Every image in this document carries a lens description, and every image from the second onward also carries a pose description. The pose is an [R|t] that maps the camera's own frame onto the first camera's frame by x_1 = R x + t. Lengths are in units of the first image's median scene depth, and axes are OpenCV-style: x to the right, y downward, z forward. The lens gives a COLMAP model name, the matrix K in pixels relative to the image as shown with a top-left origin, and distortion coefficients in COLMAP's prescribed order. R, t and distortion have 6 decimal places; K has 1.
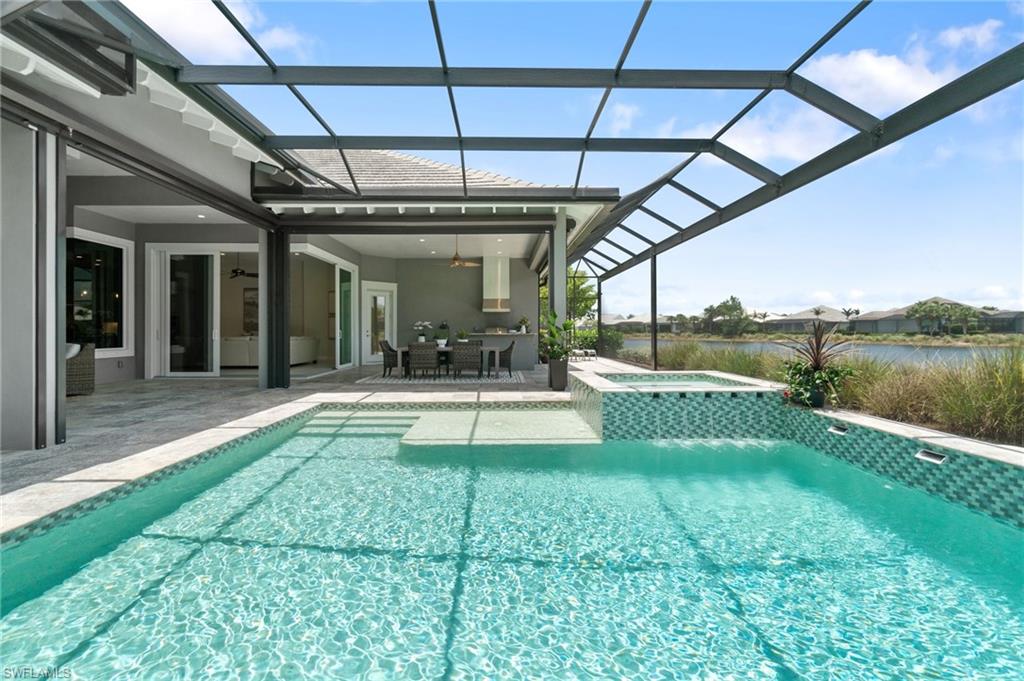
lens RADIAL K [[451.8, 0, 506.7], [0, 451.8, 334.9], [0, 0, 1]] dist [-0.001590, 0.000376]
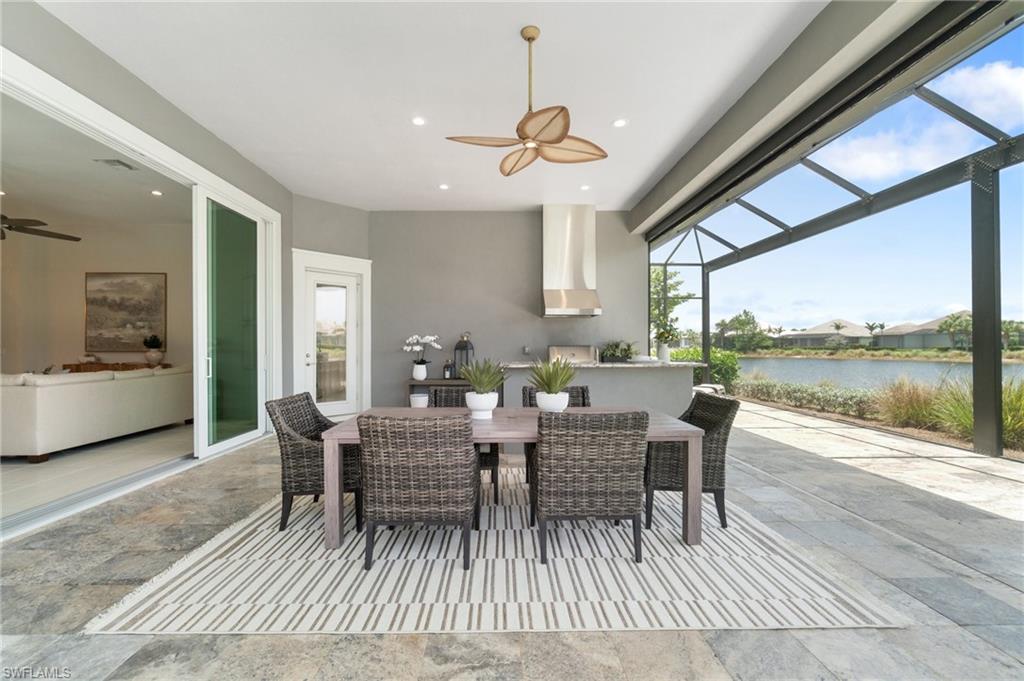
lens RADIAL K [[442.0, 0, 508.6], [0, 442.0, 342.3], [0, 0, 1]] dist [-0.002460, -0.000412]
pose [[0.999990, -0.000856, 0.004473, -0.082700], [0.000932, 0.999855, -0.017011, -0.011845], [-0.004457, 0.017015, 0.999845, 0.459121]]
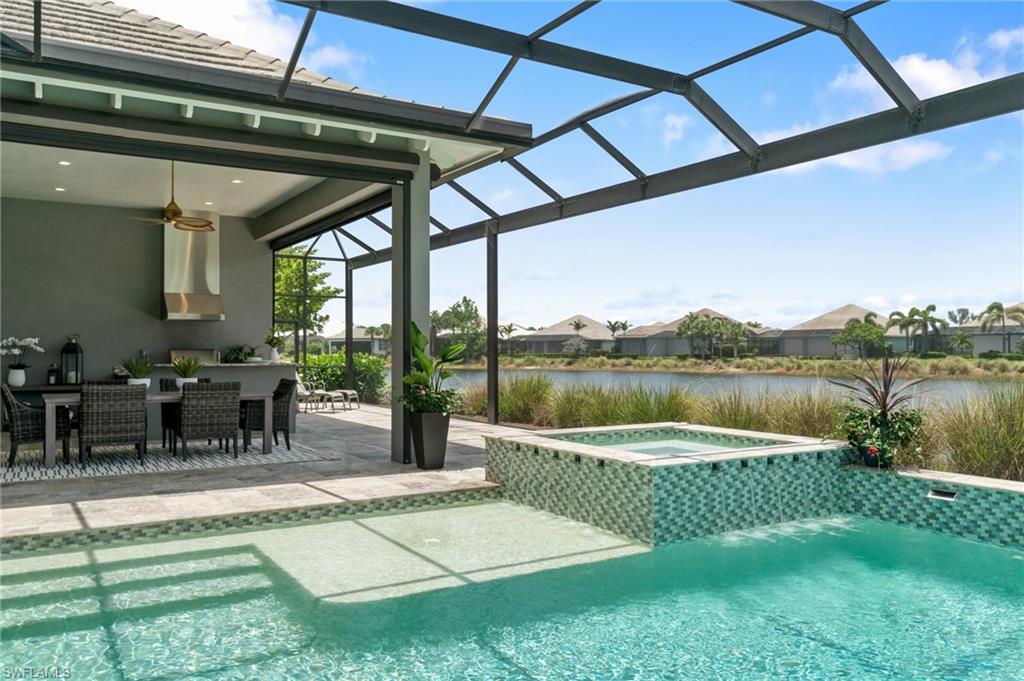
lens RADIAL K [[798.1, 0, 510.6], [0, 798.1, 353.4], [0, 0, 1]] dist [-0.003279, 0.003584]
pose [[0.858429, 0.001722, 0.512929, -0.155664], [0.001355, 0.999983, -0.005624, -0.006978], [-0.512930, 0.005523, 0.858412, 0.049531]]
